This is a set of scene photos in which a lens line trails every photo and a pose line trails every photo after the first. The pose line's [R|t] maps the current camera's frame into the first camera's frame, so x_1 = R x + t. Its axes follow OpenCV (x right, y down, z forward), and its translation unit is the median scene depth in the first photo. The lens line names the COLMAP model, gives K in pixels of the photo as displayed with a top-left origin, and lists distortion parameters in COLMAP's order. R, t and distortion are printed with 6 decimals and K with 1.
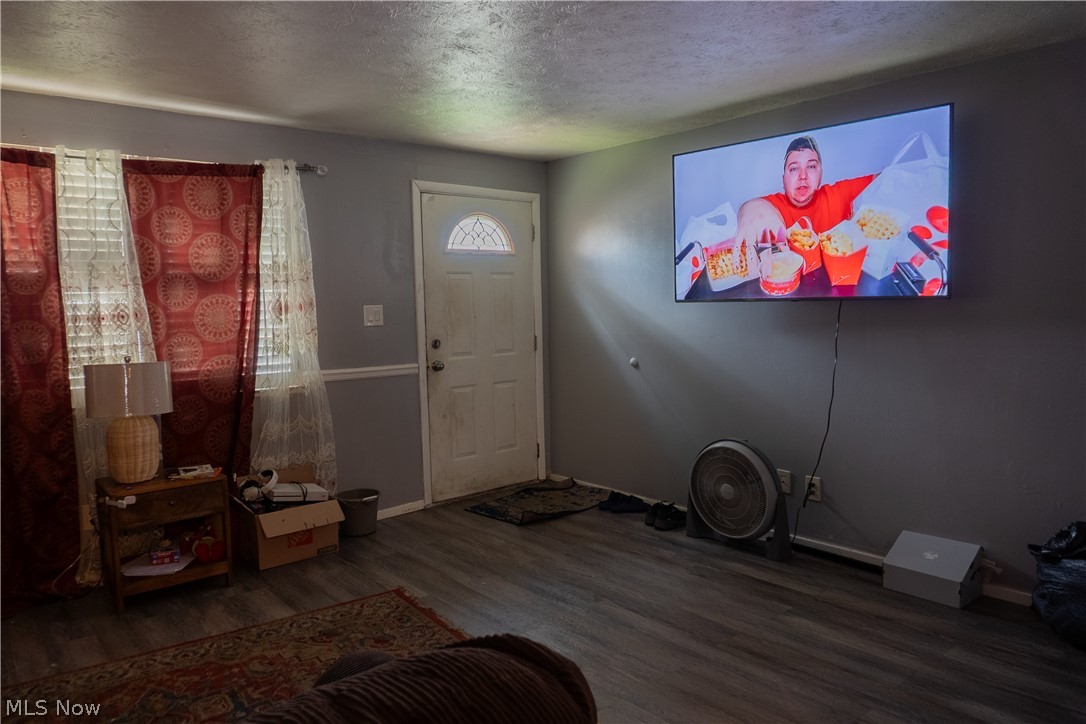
lens RADIAL K [[733.2, 0, 543.0], [0, 733.2, 362.0], [0, 0, 1]] dist [-0.018041, -0.000927]
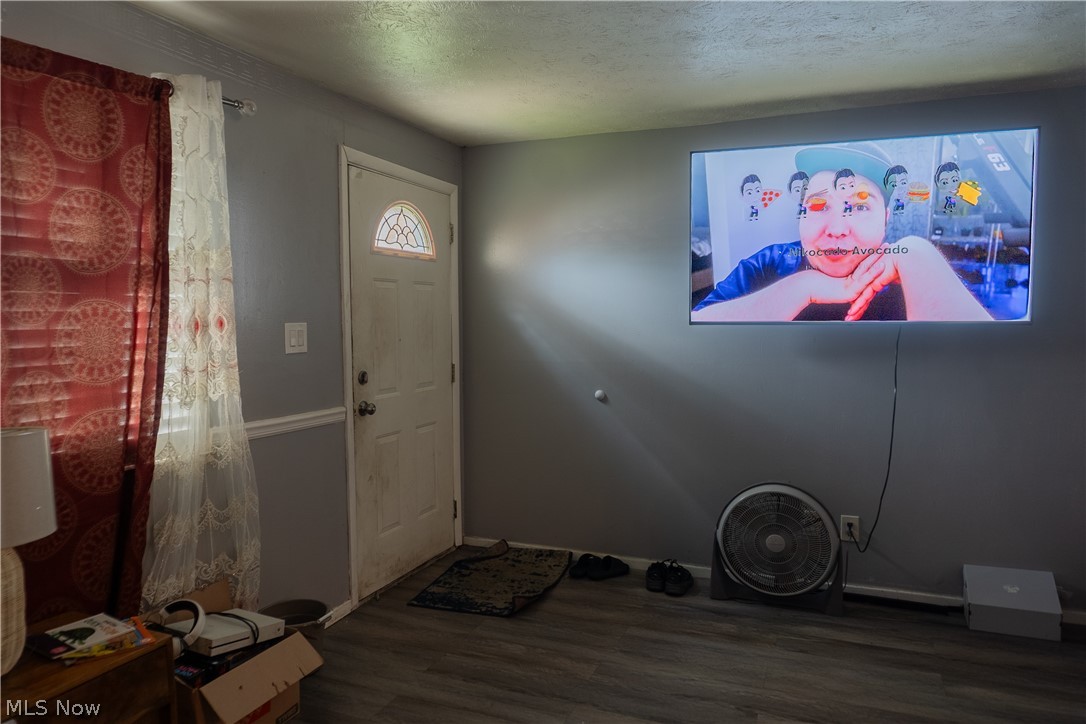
lens RADIAL K [[733.2, 0, 543.0], [0, 733.2, 362.0], [0, 0, 1]] dist [-0.018041, -0.000927]
pose [[0.889743, -0.009488, 0.456364, -0.383713], [0.022886, 0.999454, -0.023841, -0.022994], [-0.455888, 0.031657, 0.889474, 0.345004]]
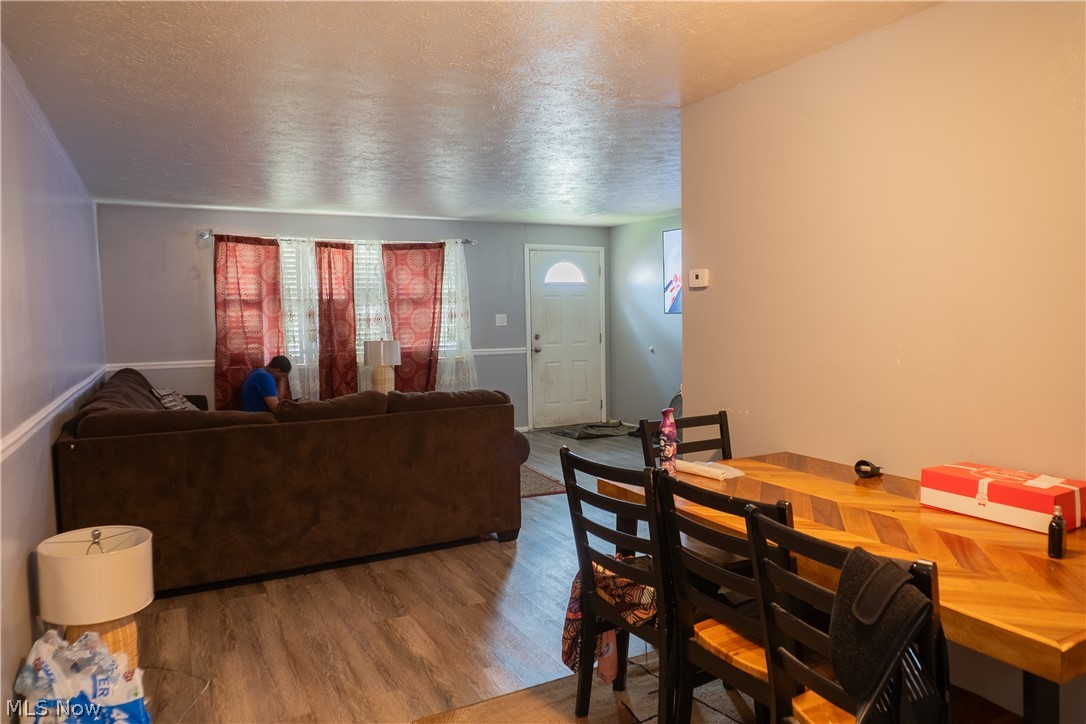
lens RADIAL K [[733.2, 0, 543.0], [0, 733.2, 362.0], [0, 0, 1]] dist [-0.018041, -0.000927]
pose [[0.975396, 0.020297, -0.219522, 0.302802], [-0.022750, 0.999704, -0.008650, 0.060308], [0.219282, 0.013431, 0.975569, -0.833534]]
